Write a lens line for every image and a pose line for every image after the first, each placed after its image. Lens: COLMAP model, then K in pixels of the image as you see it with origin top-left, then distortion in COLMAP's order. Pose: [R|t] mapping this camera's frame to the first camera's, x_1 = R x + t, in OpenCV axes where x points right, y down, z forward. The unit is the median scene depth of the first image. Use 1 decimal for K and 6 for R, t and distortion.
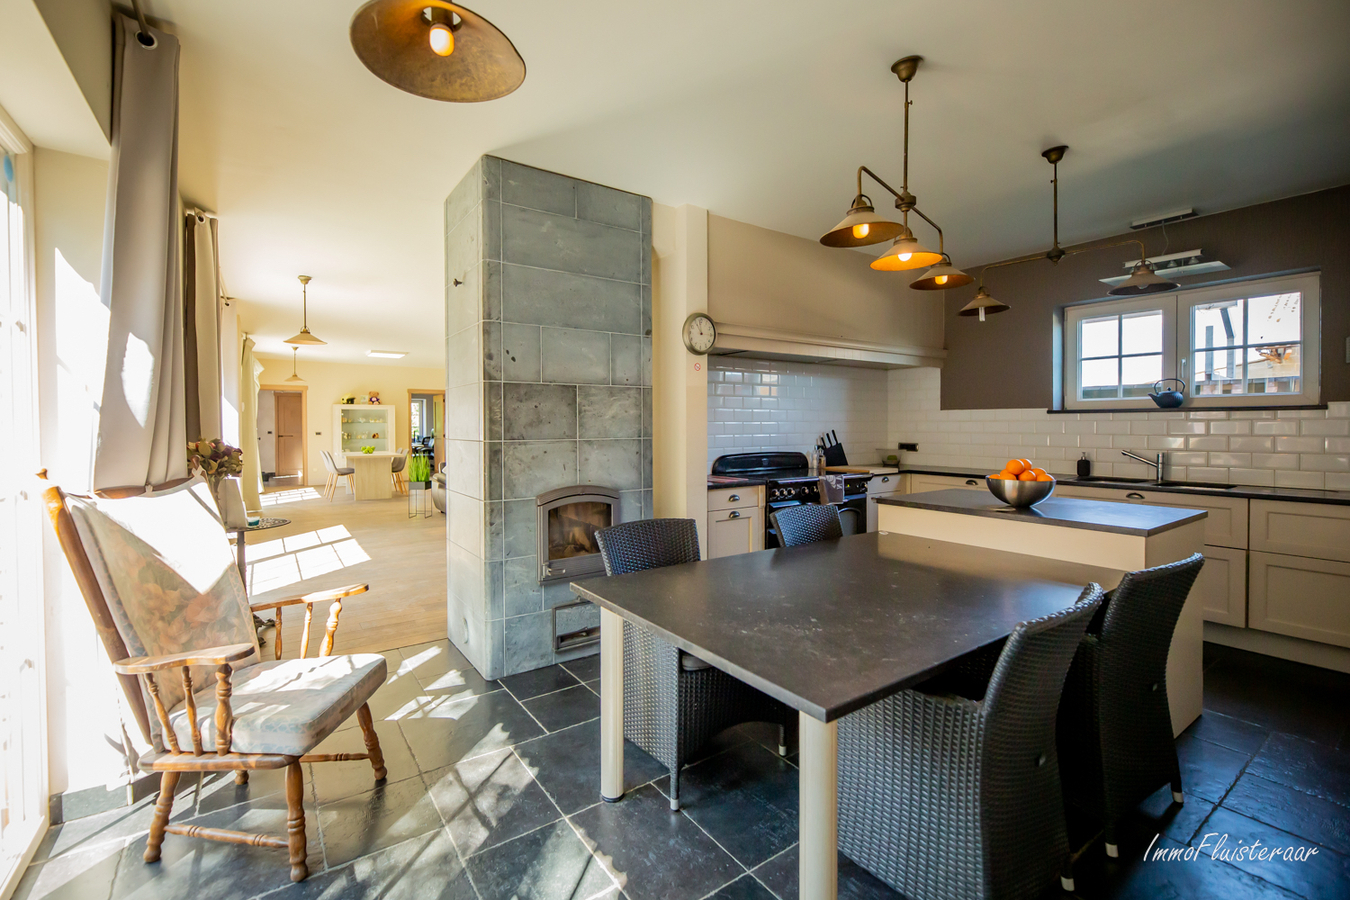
lens RADIAL K [[592.0, 0, 675.0], [0, 592.0, 450.0], [0, 0, 1]] dist [-0.002667, -0.000420]
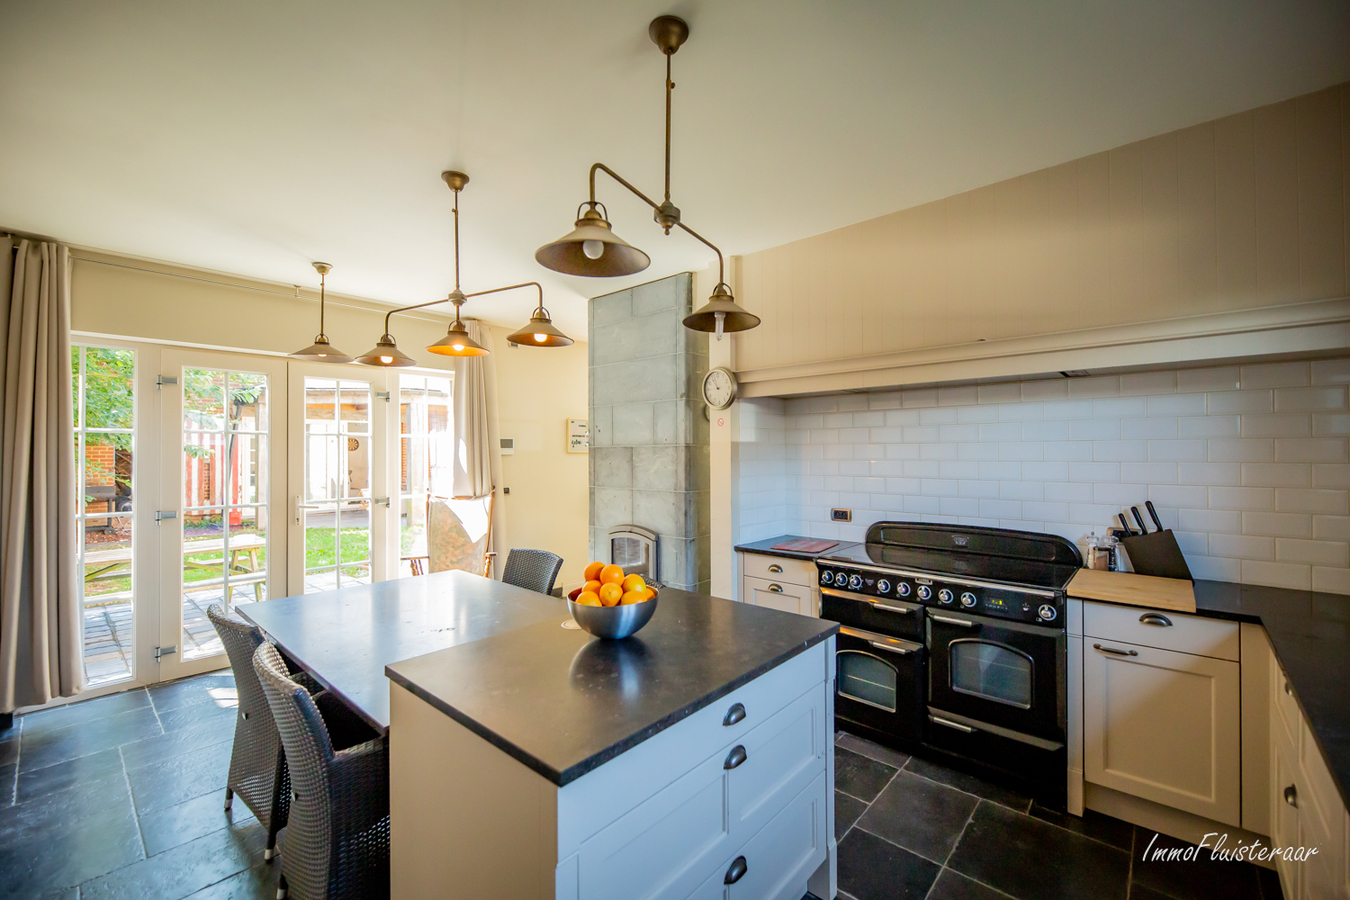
lens RADIAL K [[592.0, 0, 675.0], [0, 592.0, 450.0], [0, 0, 1]] dist [-0.002667, -0.000420]
pose [[0.193907, 0.005047, -0.981007, 1.095670], [-0.032893, 0.999458, -0.001360, -0.101252], [0.980468, 0.032532, 0.193968, 0.824646]]
